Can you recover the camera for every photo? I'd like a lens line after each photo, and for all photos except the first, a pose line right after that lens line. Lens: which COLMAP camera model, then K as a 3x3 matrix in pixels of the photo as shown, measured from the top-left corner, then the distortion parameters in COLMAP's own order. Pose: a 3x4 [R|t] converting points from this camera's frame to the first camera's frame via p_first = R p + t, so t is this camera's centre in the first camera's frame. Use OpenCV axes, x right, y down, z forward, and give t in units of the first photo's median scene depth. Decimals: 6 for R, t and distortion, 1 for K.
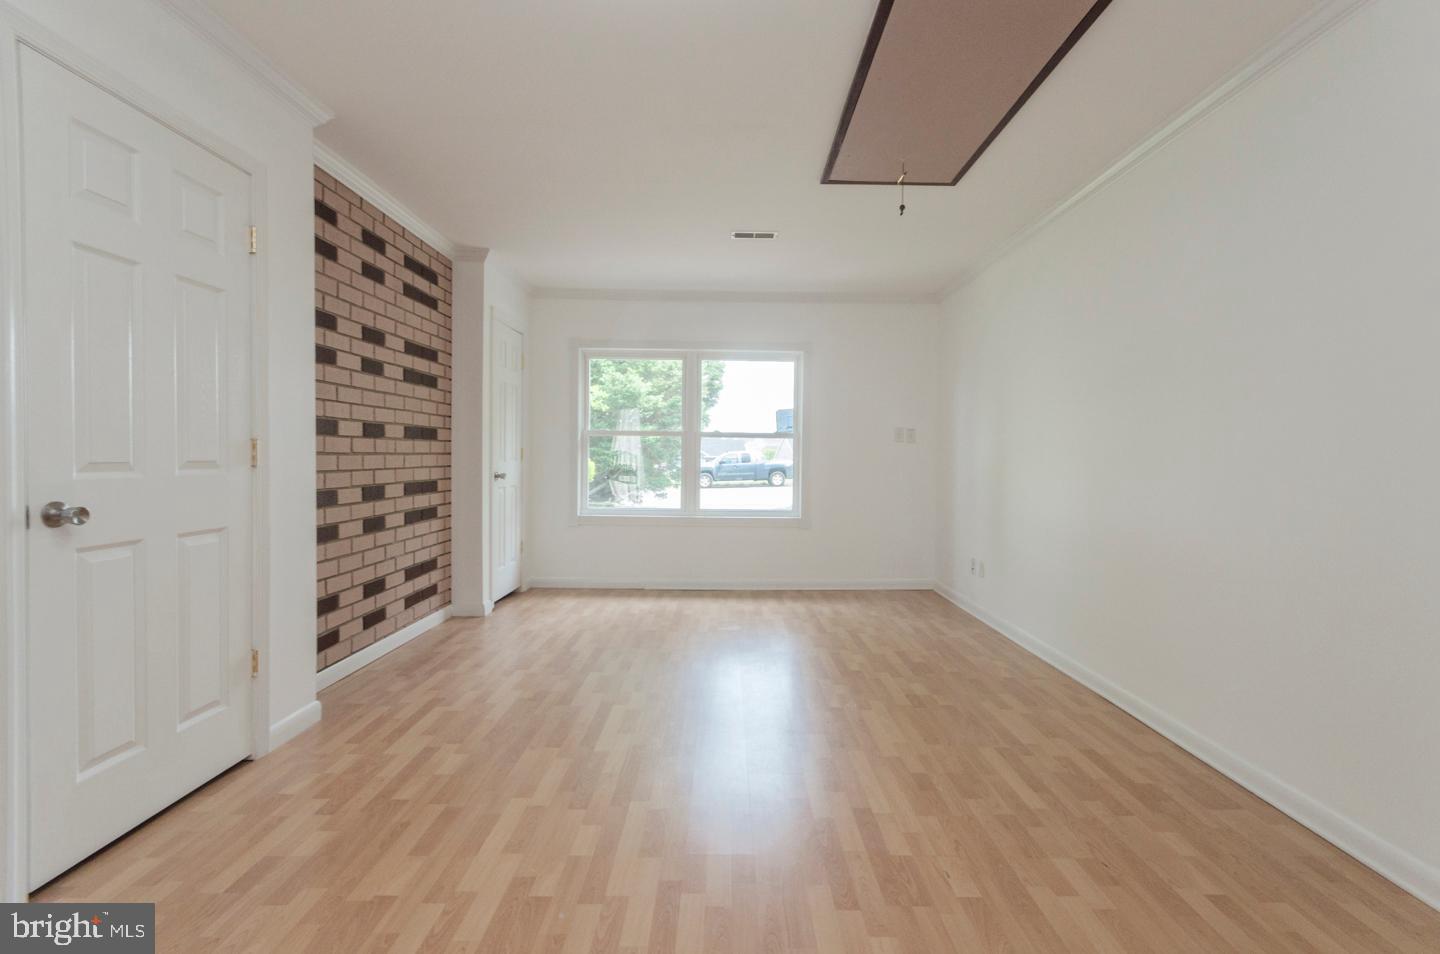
lens RADIAL K [[634.1, 0, 726.4], [0, 634.1, 469.3], [0, 0, 1]] dist [0.004063, 0.000277]
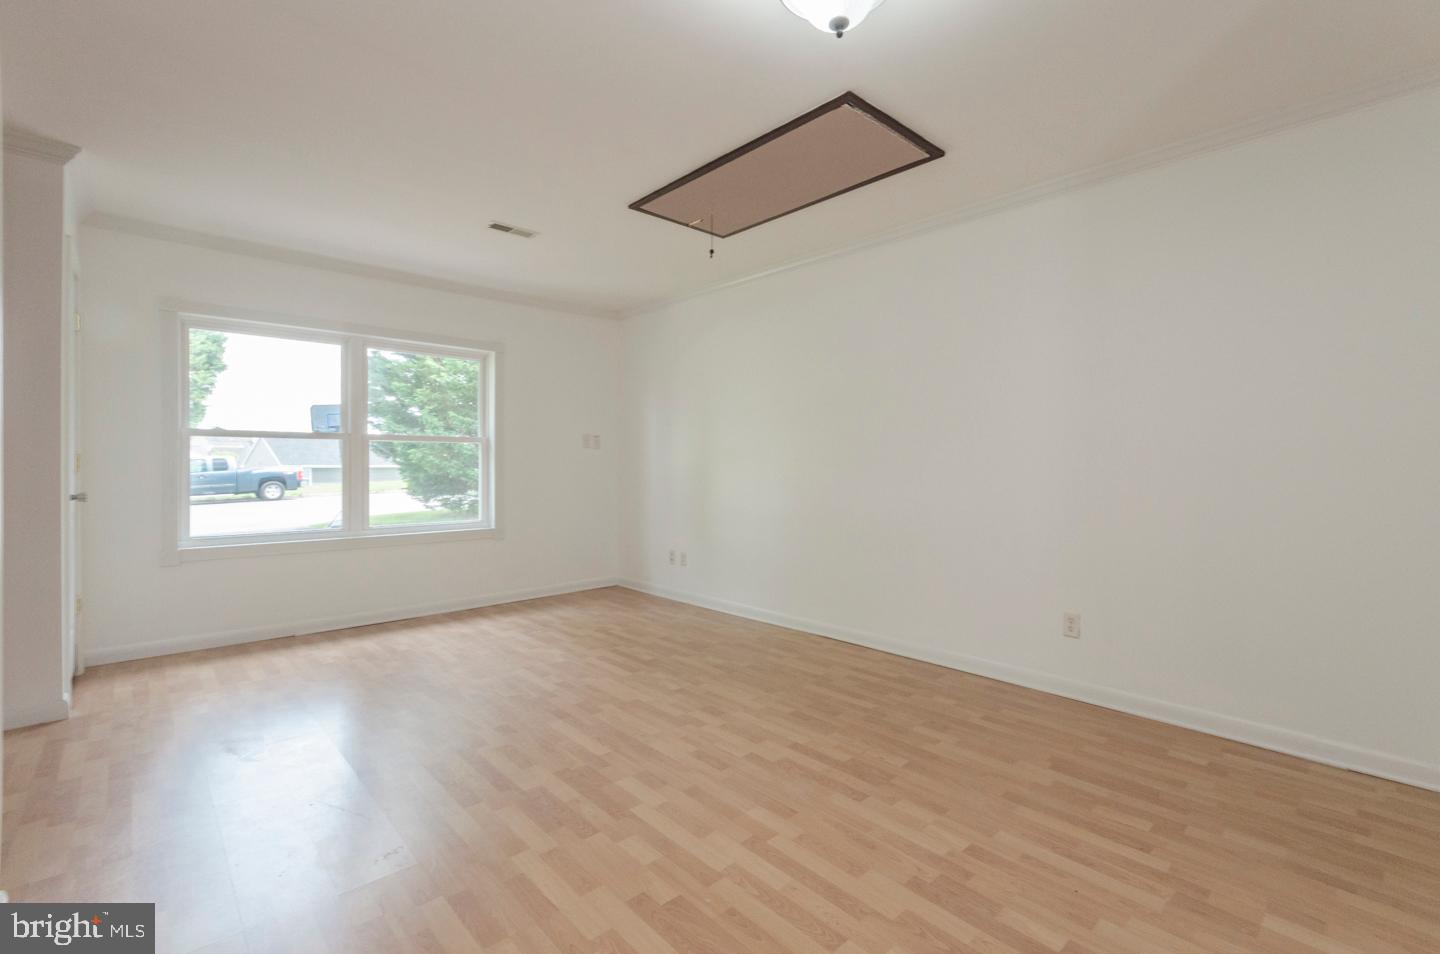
lens RADIAL K [[634.1, 0, 770.5], [0, 634.1, 463.6], [0, 0, 1]] dist [0.004063, 0.000277]
pose [[0.730349, -0.010583, 0.682992, -0.413298], [0.020689, 0.999764, -0.006632, -0.007378], [-0.682761, 0.018974, 0.730396, 0.064949]]
